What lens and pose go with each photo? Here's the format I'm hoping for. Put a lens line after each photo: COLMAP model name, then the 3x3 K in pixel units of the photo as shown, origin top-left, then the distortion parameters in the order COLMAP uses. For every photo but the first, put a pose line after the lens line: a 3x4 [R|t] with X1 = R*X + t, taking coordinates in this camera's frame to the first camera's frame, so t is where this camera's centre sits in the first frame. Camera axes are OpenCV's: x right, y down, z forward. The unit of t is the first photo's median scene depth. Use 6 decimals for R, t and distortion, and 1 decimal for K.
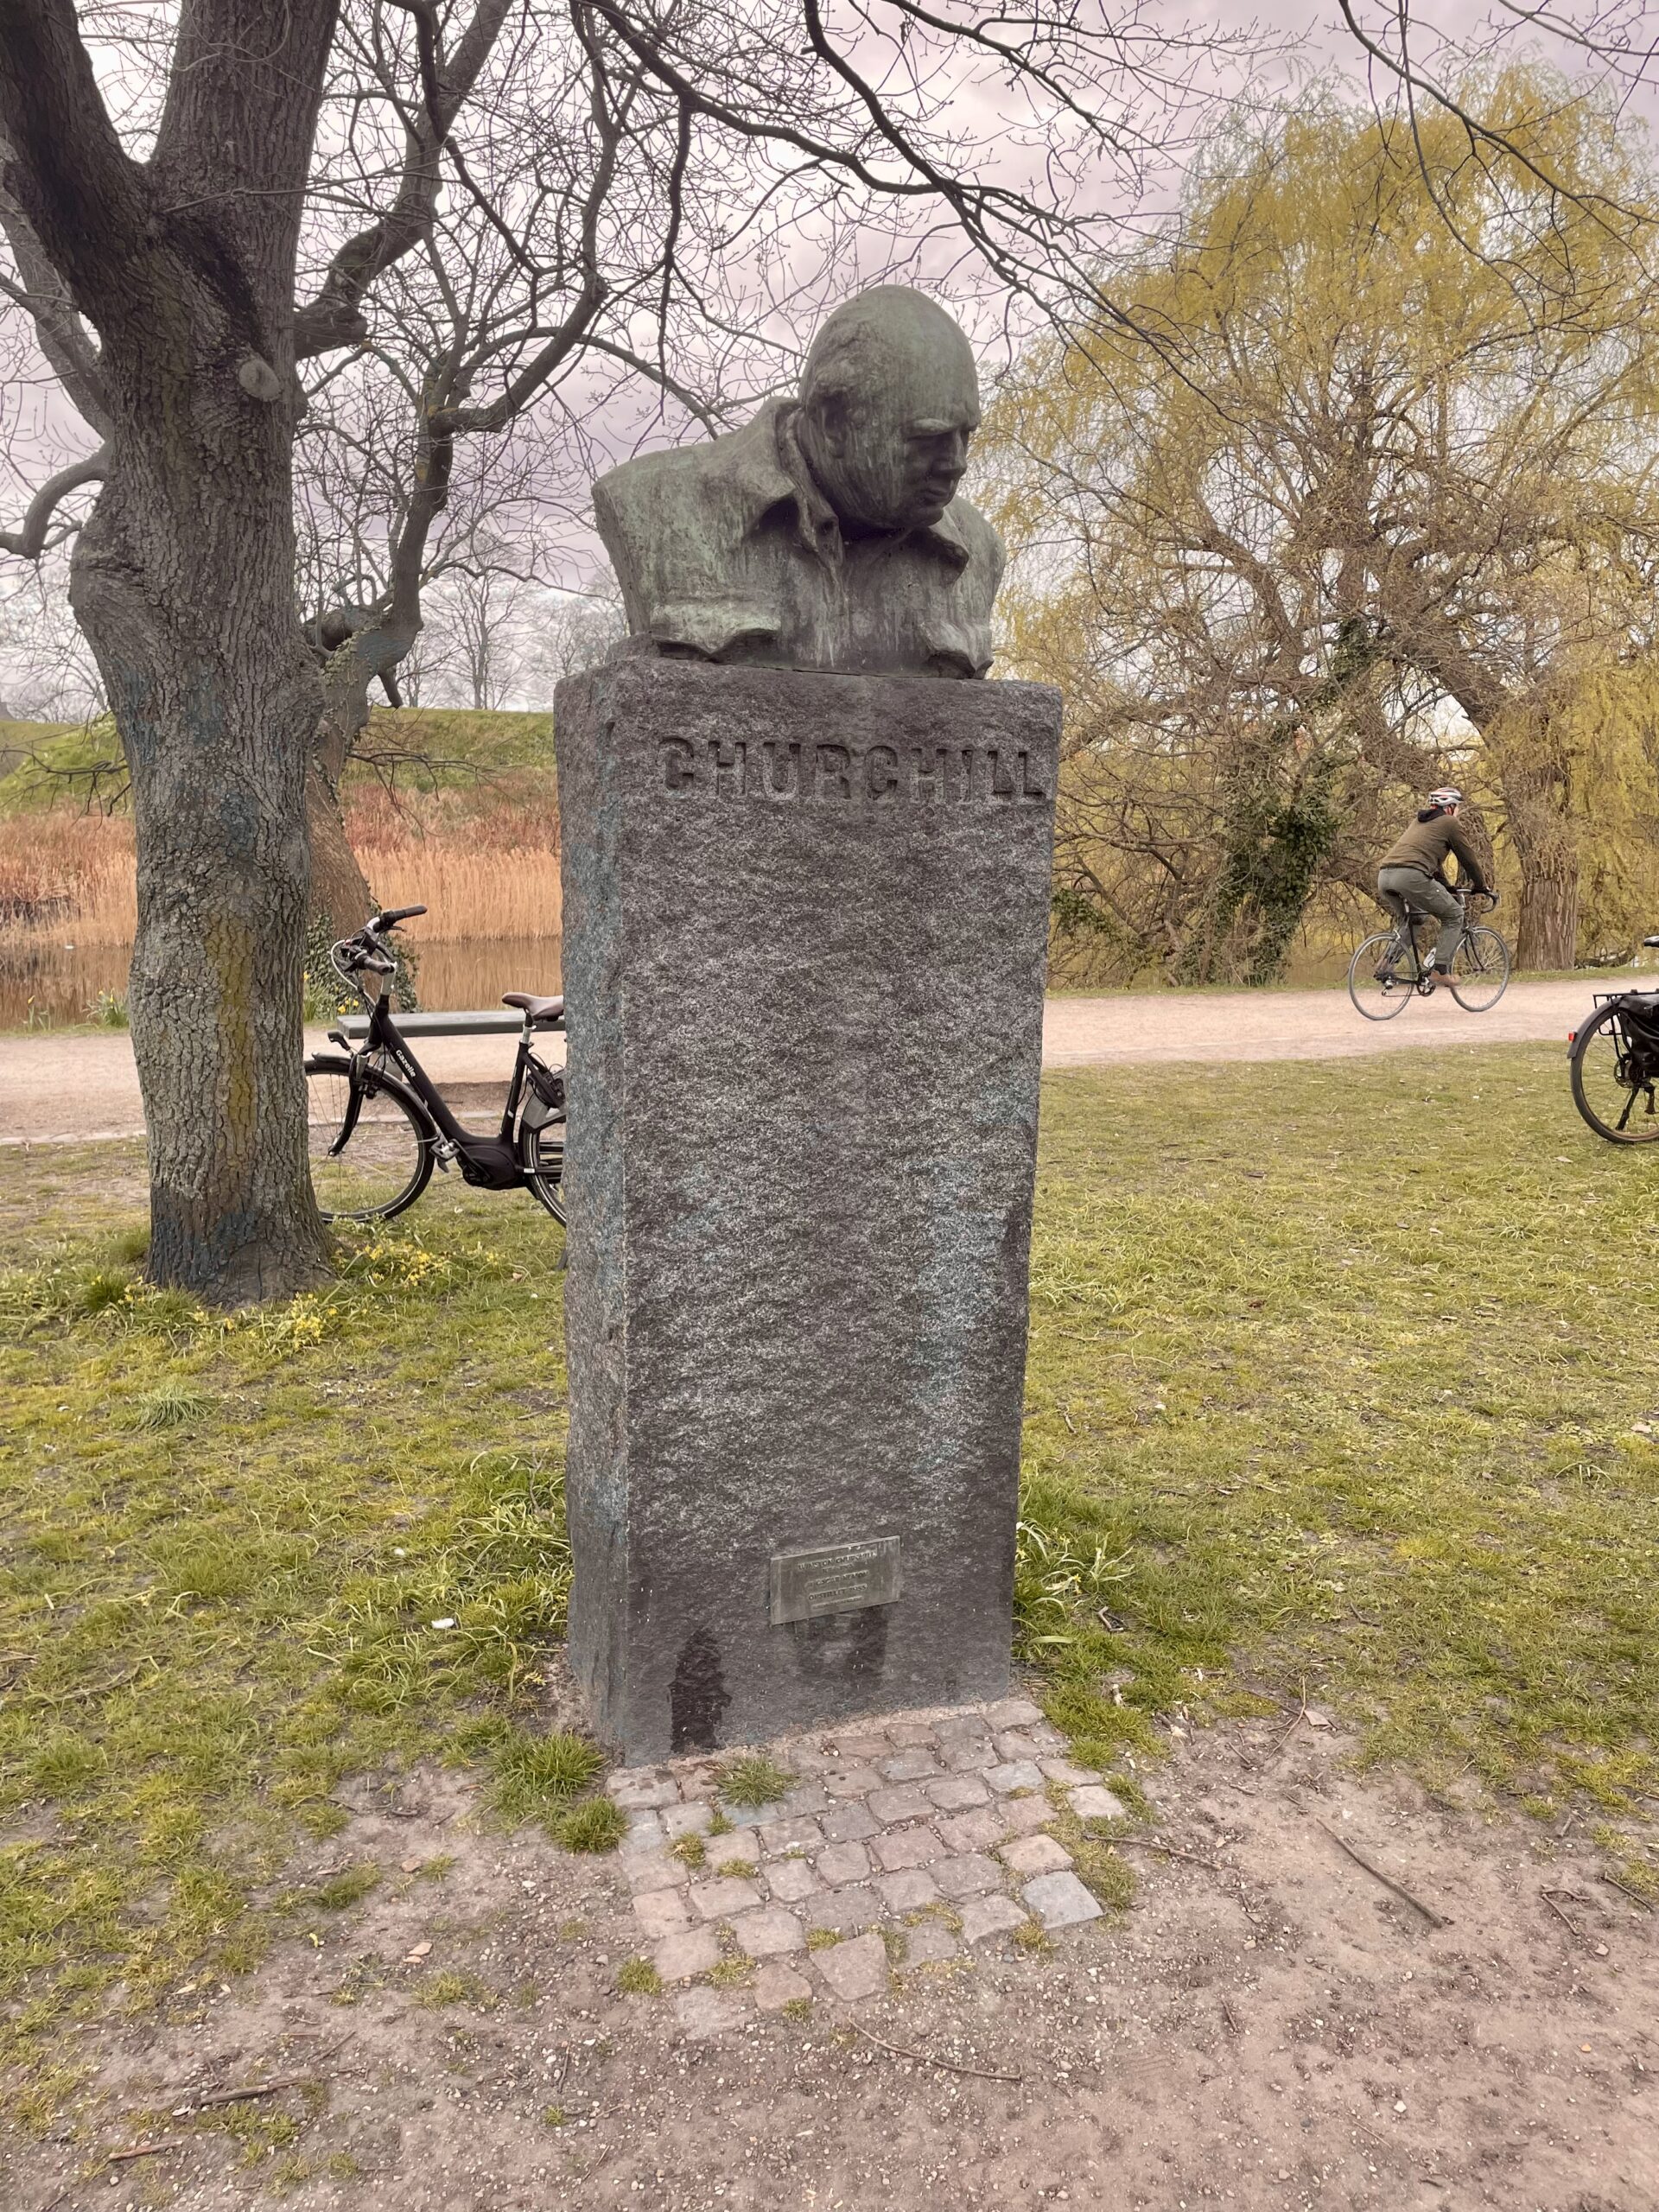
lens RADIAL K [[1480.5, 0, 829.3], [0, 1480.5, 1109.1], [0, 0, 1]] dist [0.003616, -0.005345]
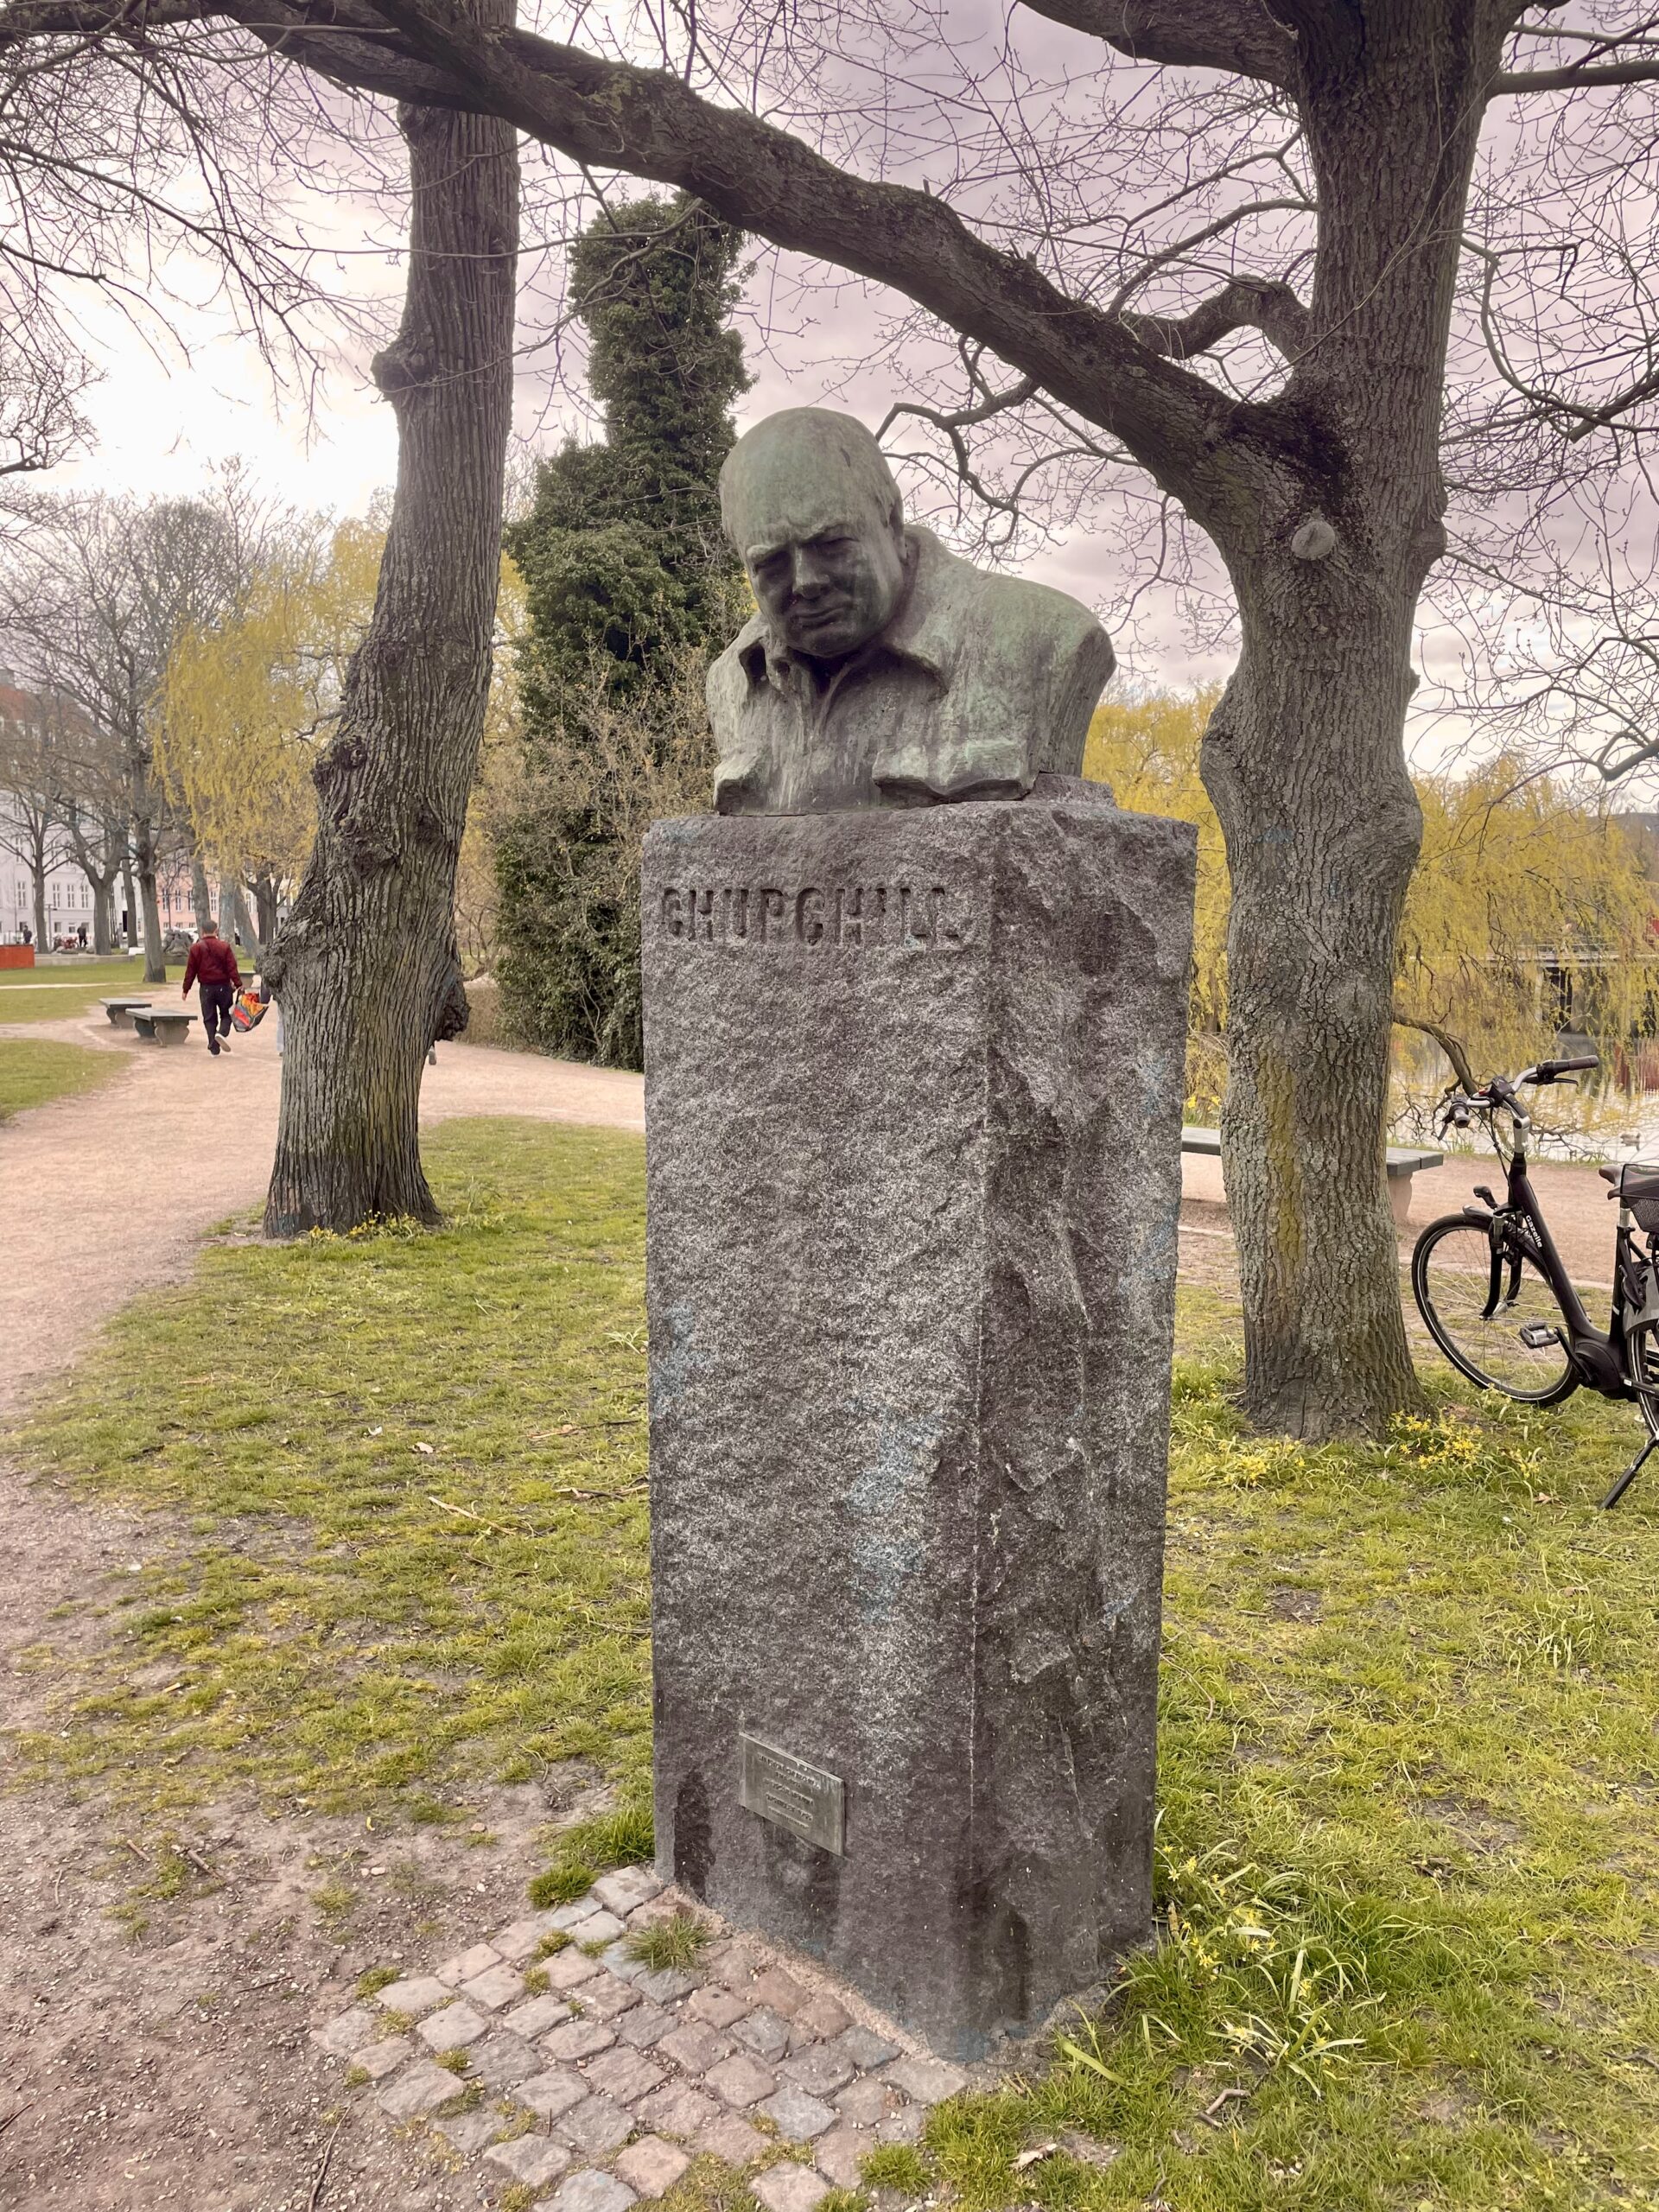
lens RADIAL K [[1480.5, 0, 829.6], [0, 1480.5, 1102.3], [0, 0, 1]] dist [0.003616, -0.005345]
pose [[0.512584, 0.085482, -0.854372, 0.804903], [-0.168116, 0.985765, -0.002233, -0.107304], [0.842018, 0.144778, 0.519658, 0.521082]]
